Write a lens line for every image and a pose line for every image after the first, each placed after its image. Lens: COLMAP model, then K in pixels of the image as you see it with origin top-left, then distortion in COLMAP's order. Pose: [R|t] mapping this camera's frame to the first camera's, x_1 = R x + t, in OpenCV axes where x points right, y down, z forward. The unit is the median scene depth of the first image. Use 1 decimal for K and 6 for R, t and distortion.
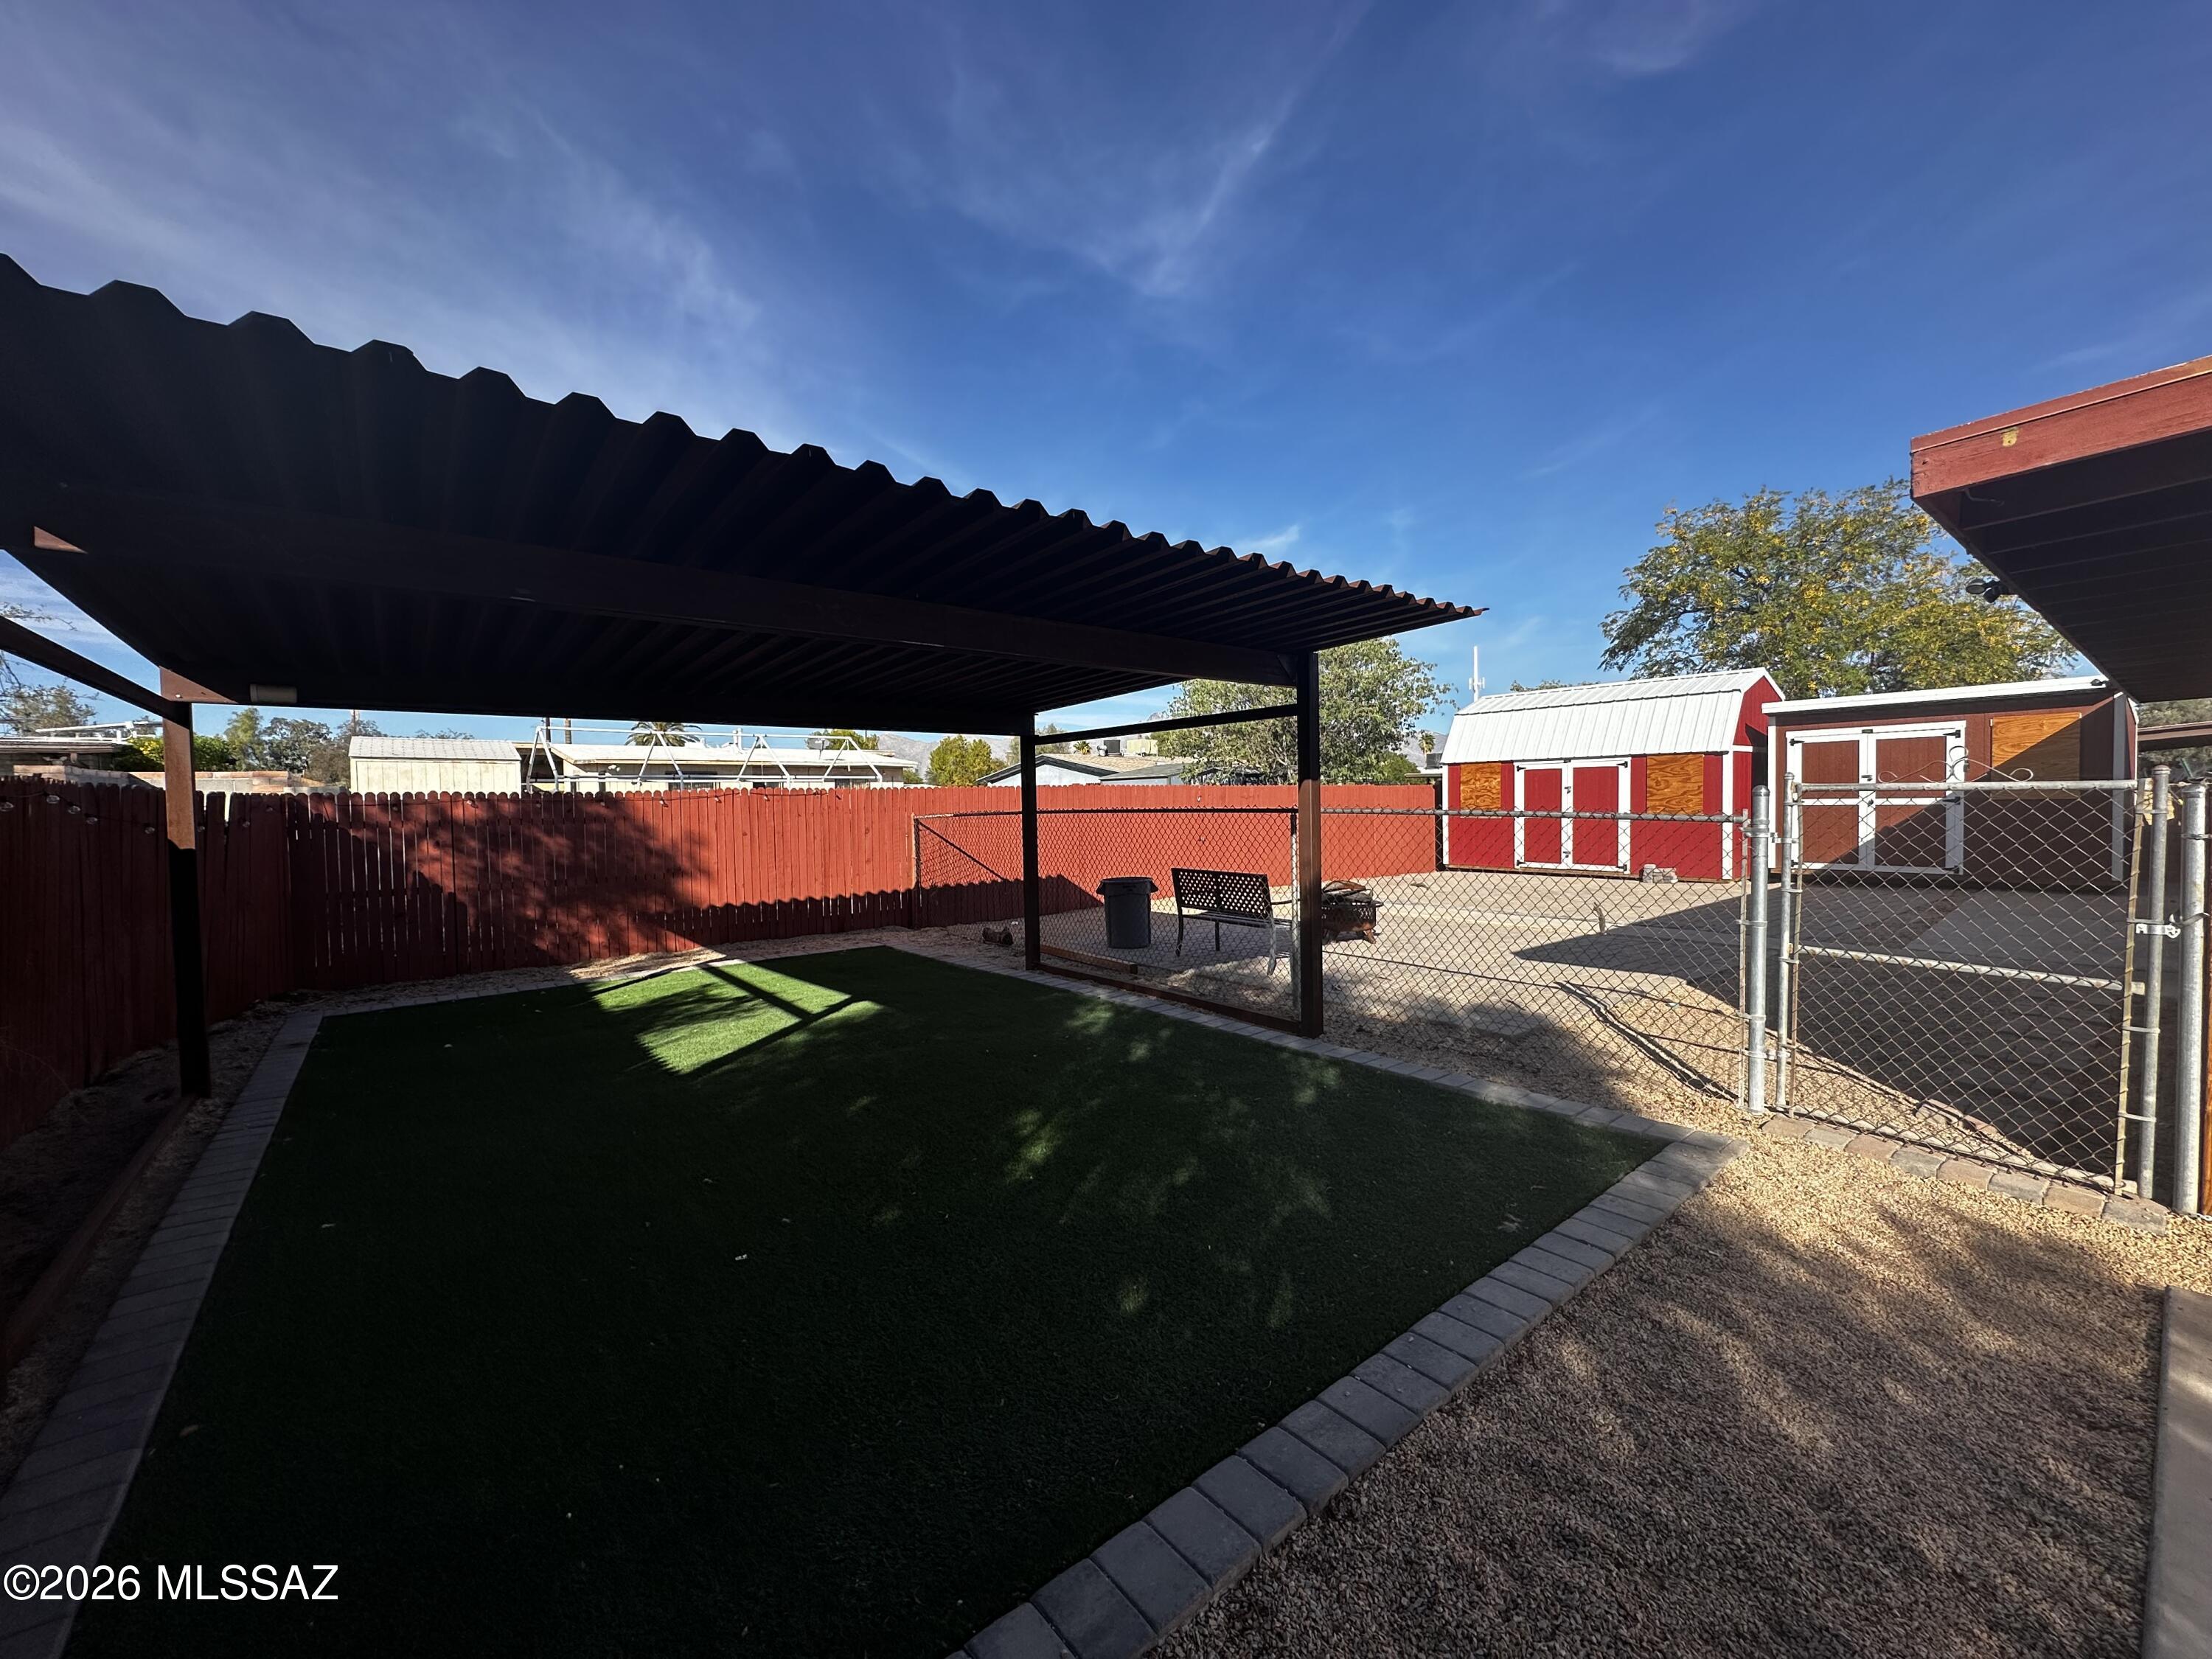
lens RADIAL K [[882.1, 0, 1095.9], [0, 882.1, 830.4], [0, 0, 1]] dist [-0.005204, 0.000647]
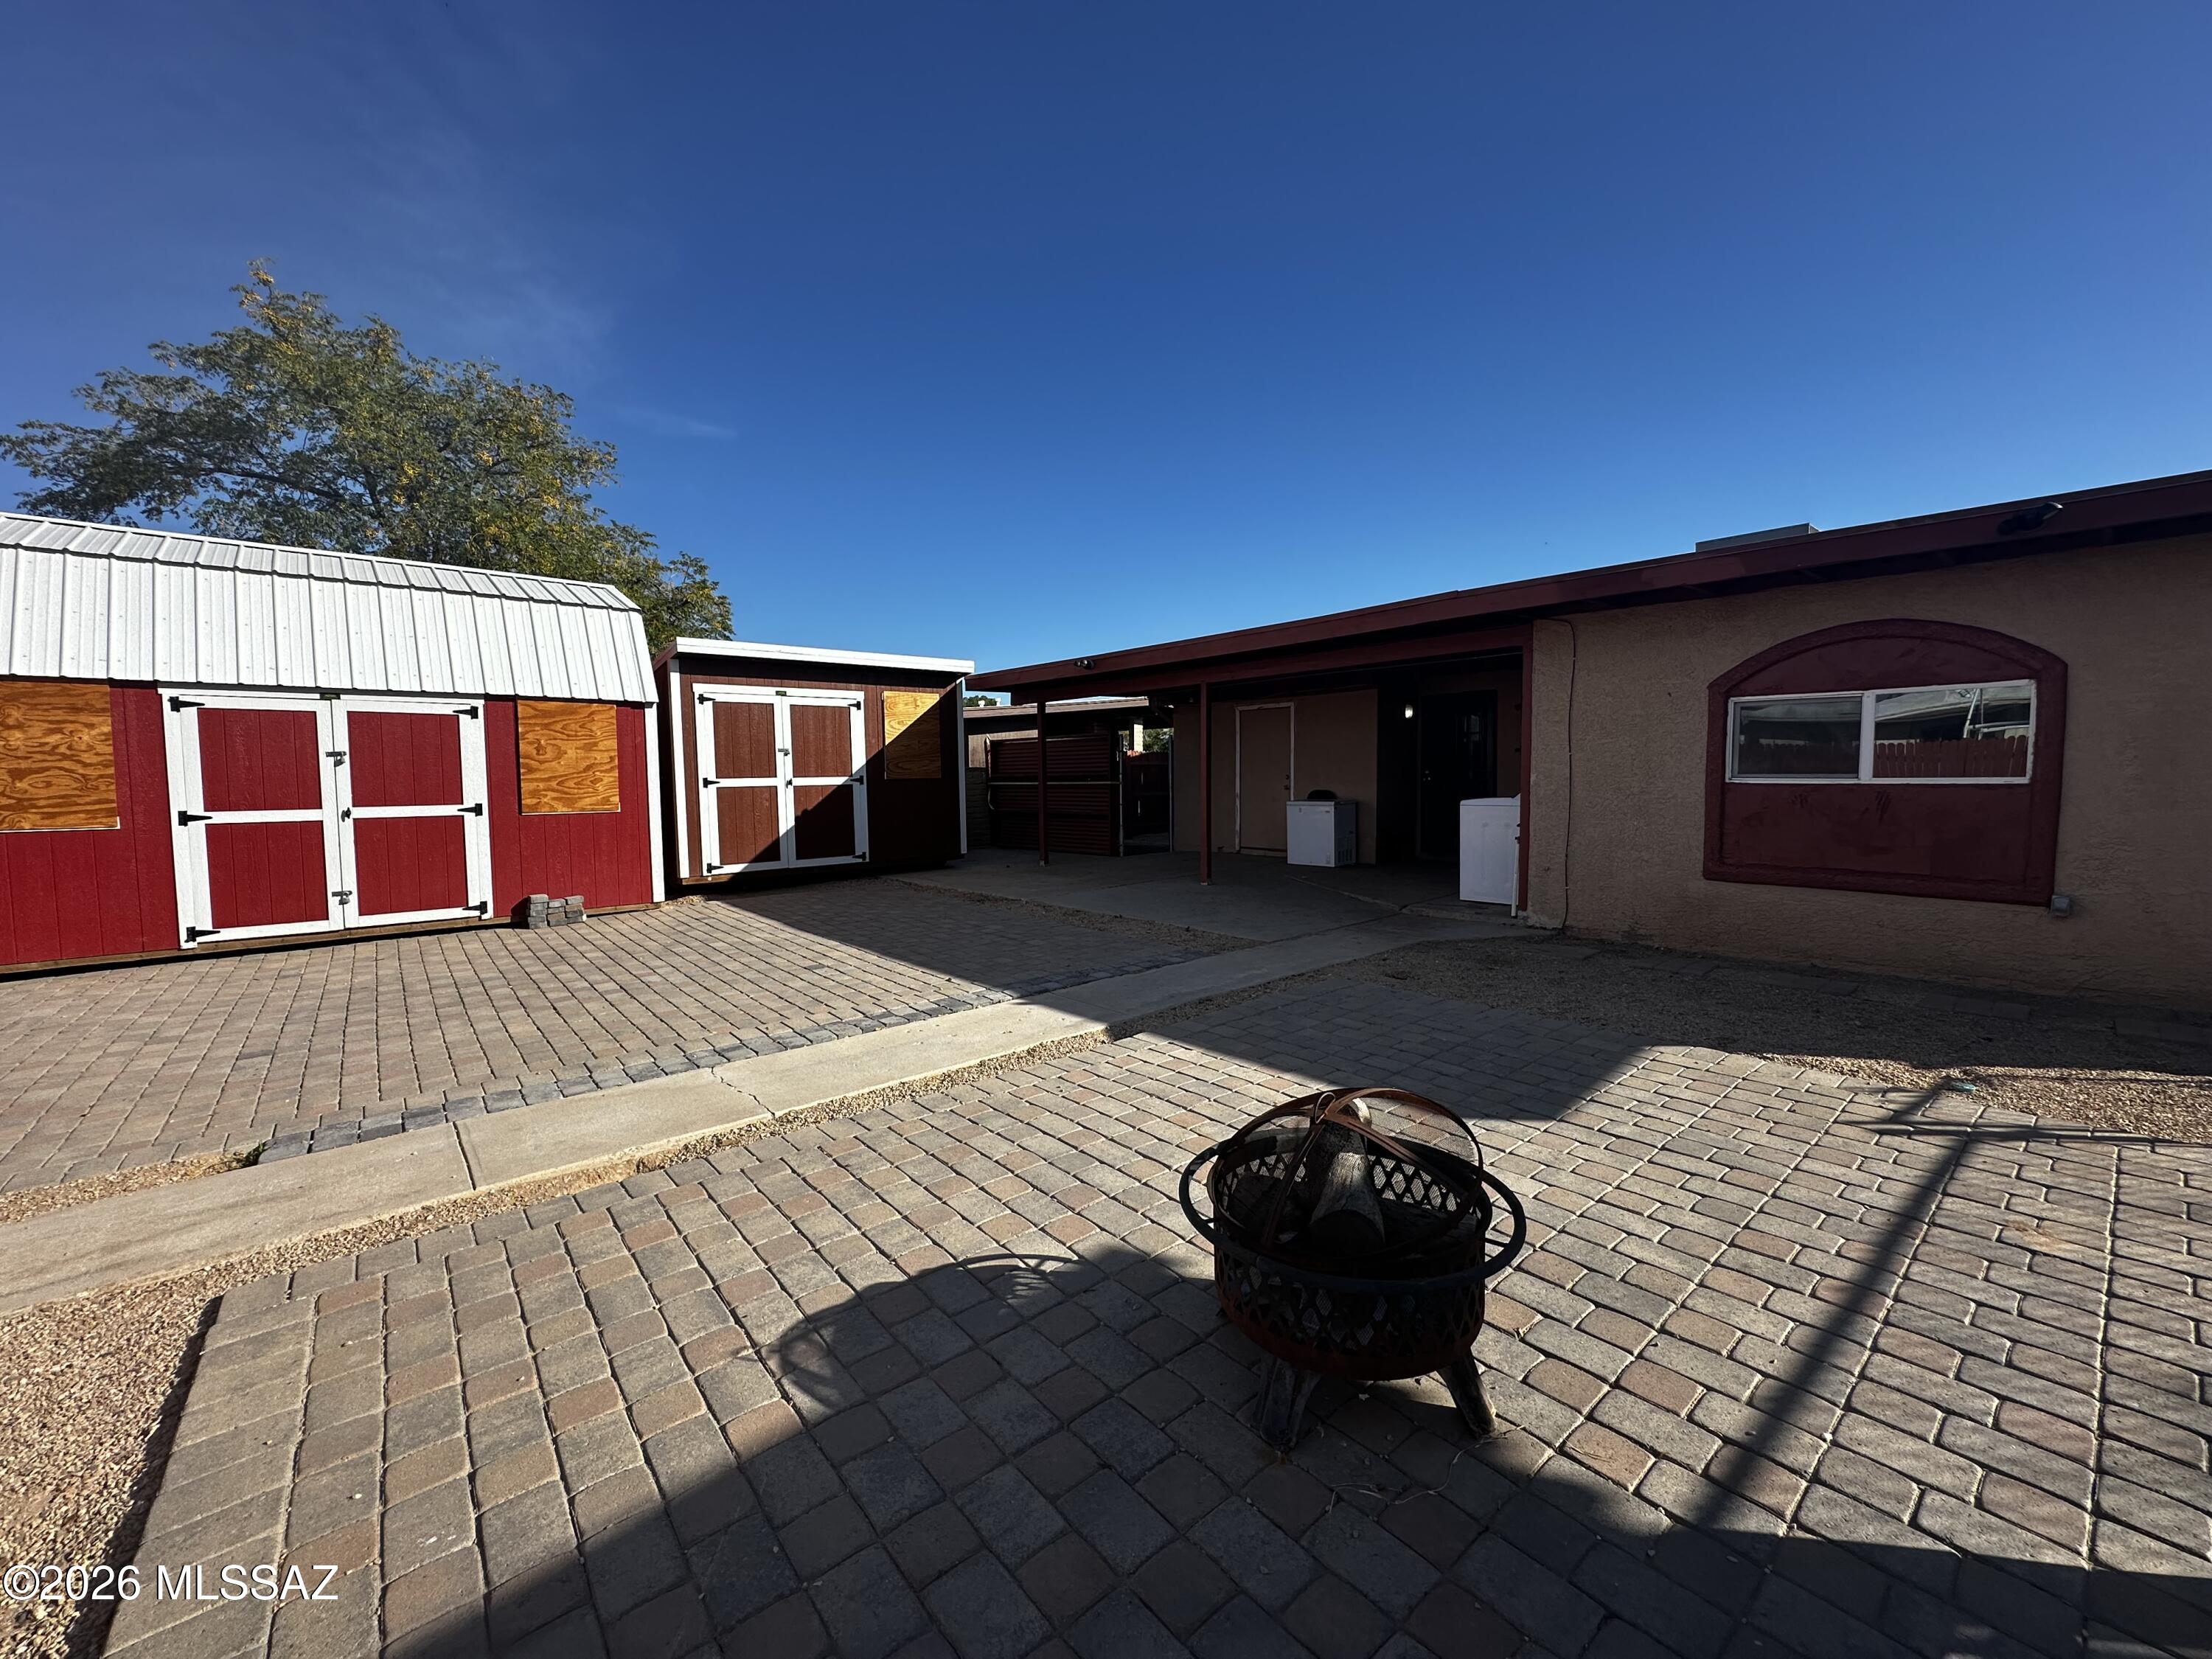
lens RADIAL K [[882.1, 0, 1122.8], [0, 882.1, 835.2], [0, 0, 1]] dist [-0.005204, 0.000647]
pose [[-0.071933, -0.050752, 0.996117, 0.051029], [0.050688, 0.997228, 0.054469, -0.011546], [-0.996121, 0.054410, -0.069161, 0.708165]]
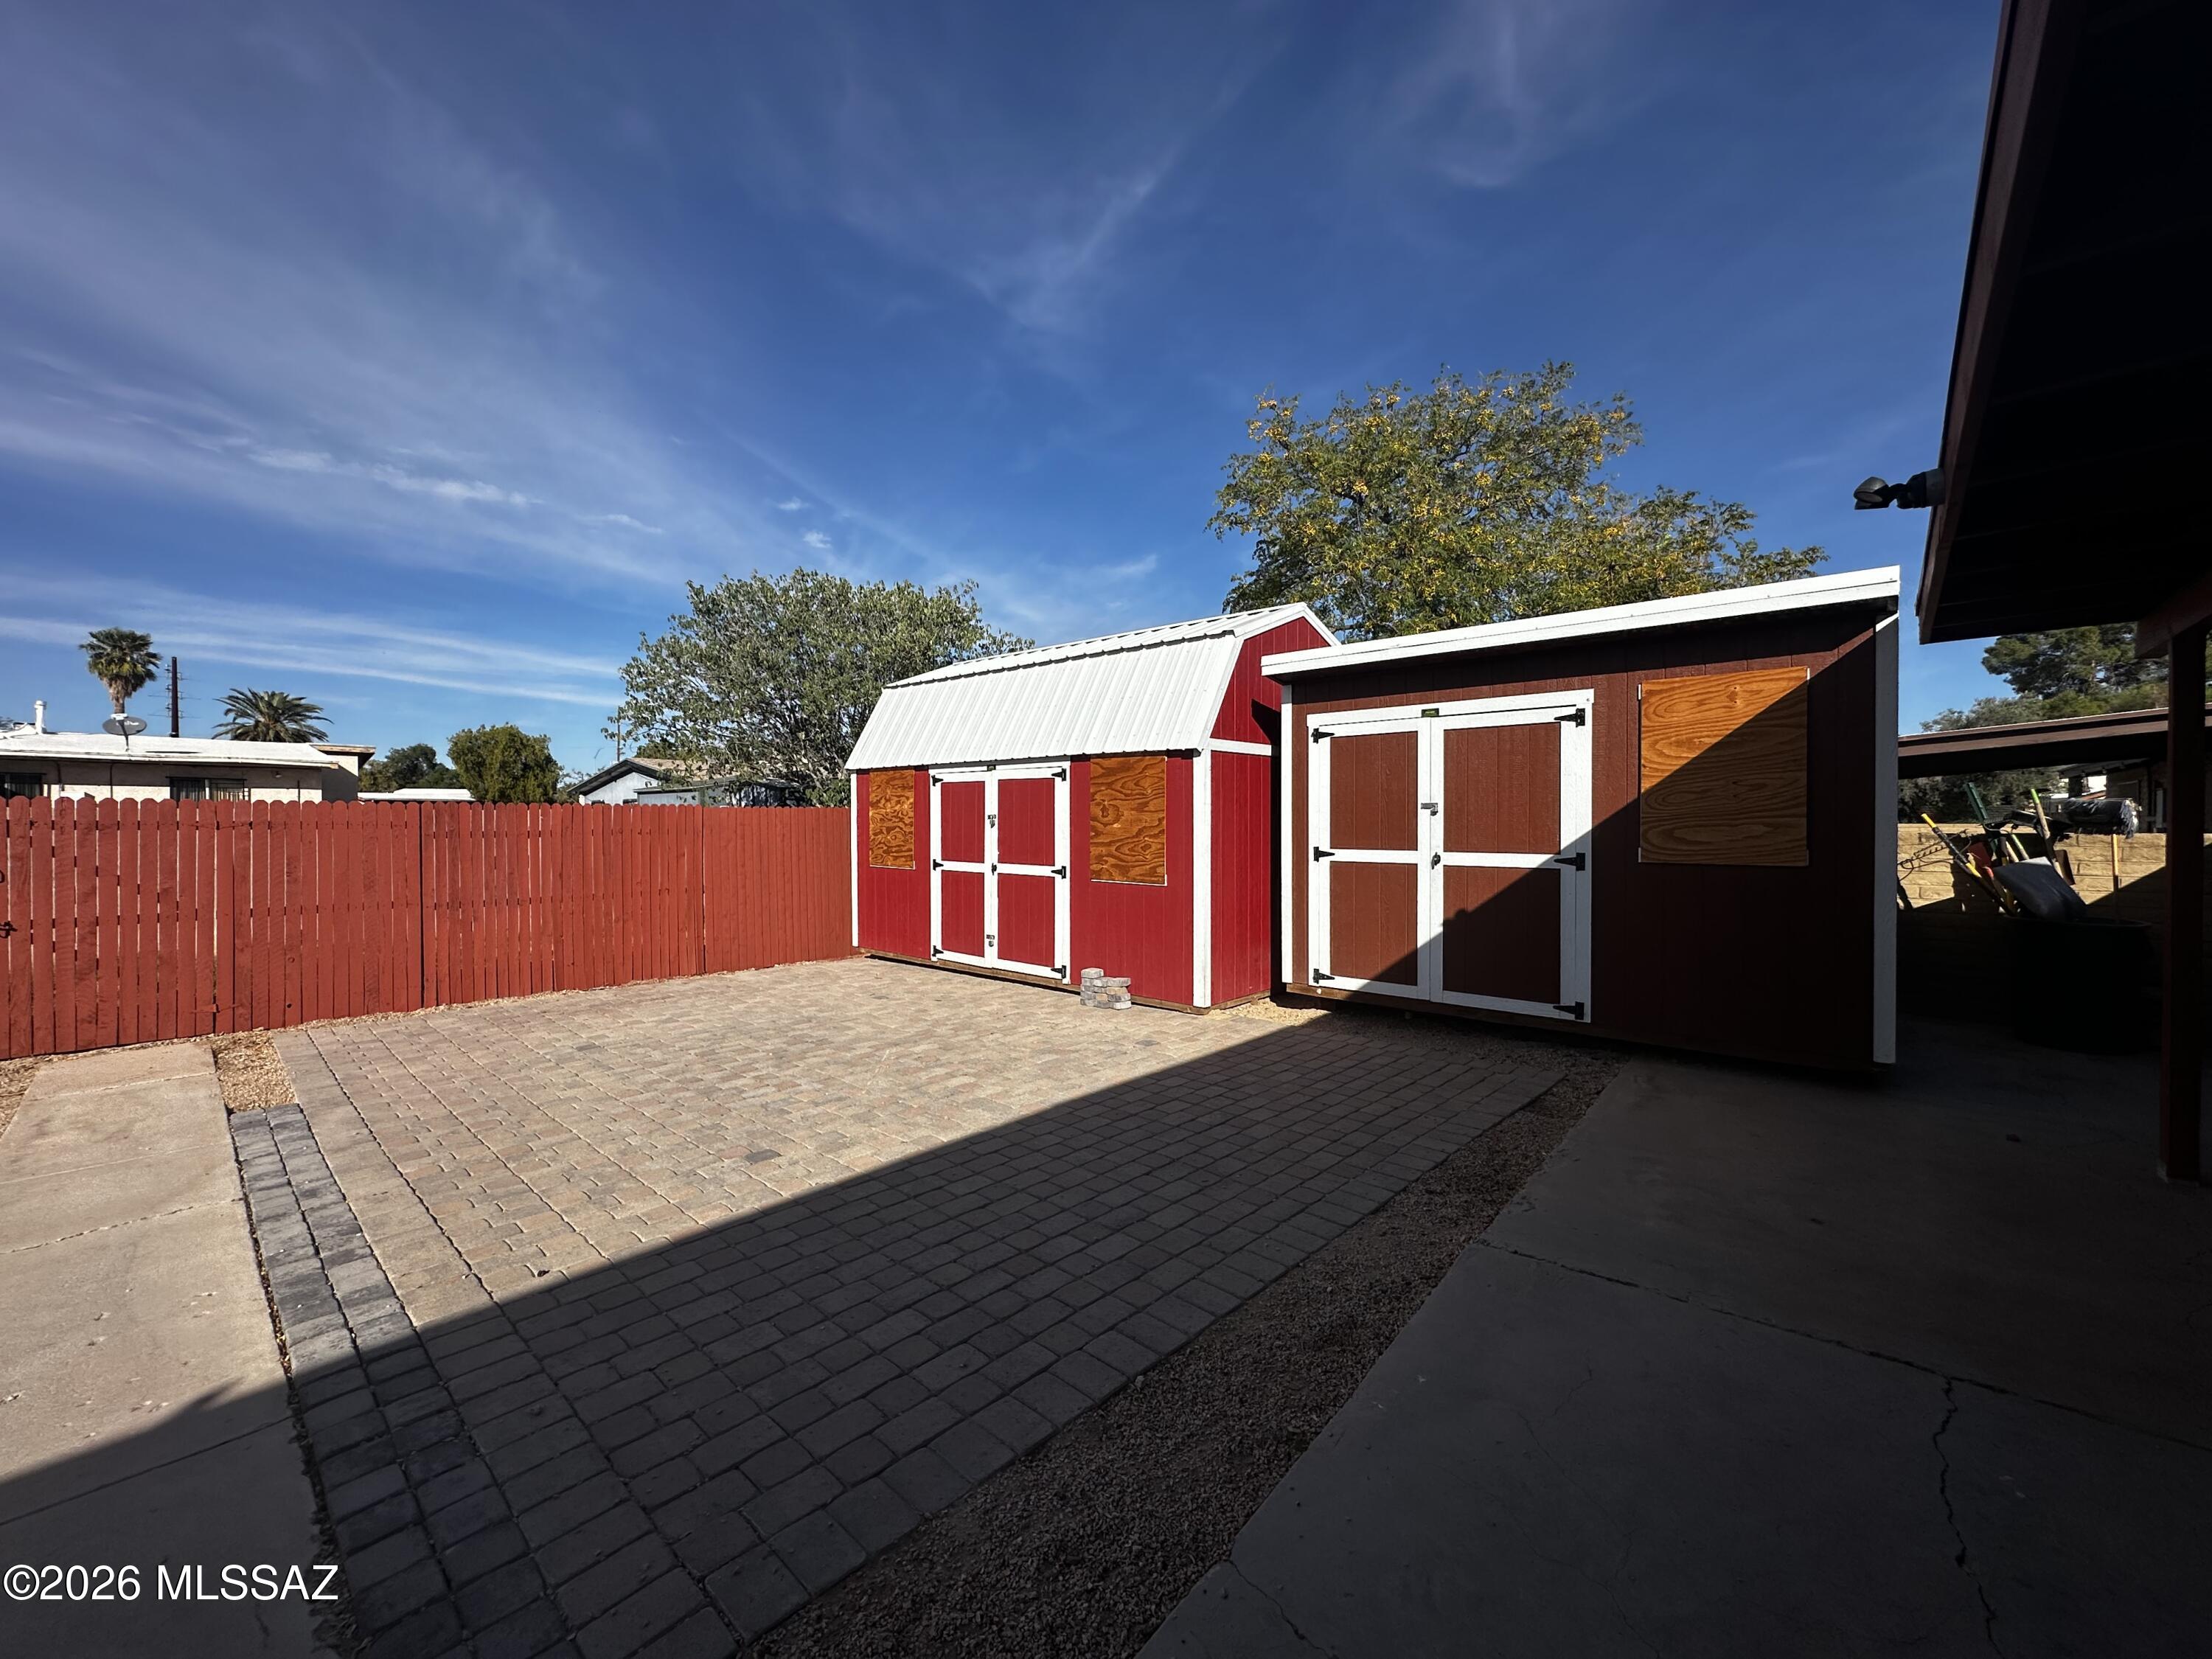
lens RADIAL K [[882.1, 0, 1112.5], [0, 882.1, 840.5], [0, 0, 1]] dist [-0.005204, 0.000647]
pose [[0.984246, 0.017632, 0.175923, 0.584168], [-0.015064, 0.999760, -0.015919, -0.030128], [-0.176162, 0.013018, 0.984275, 0.521370]]
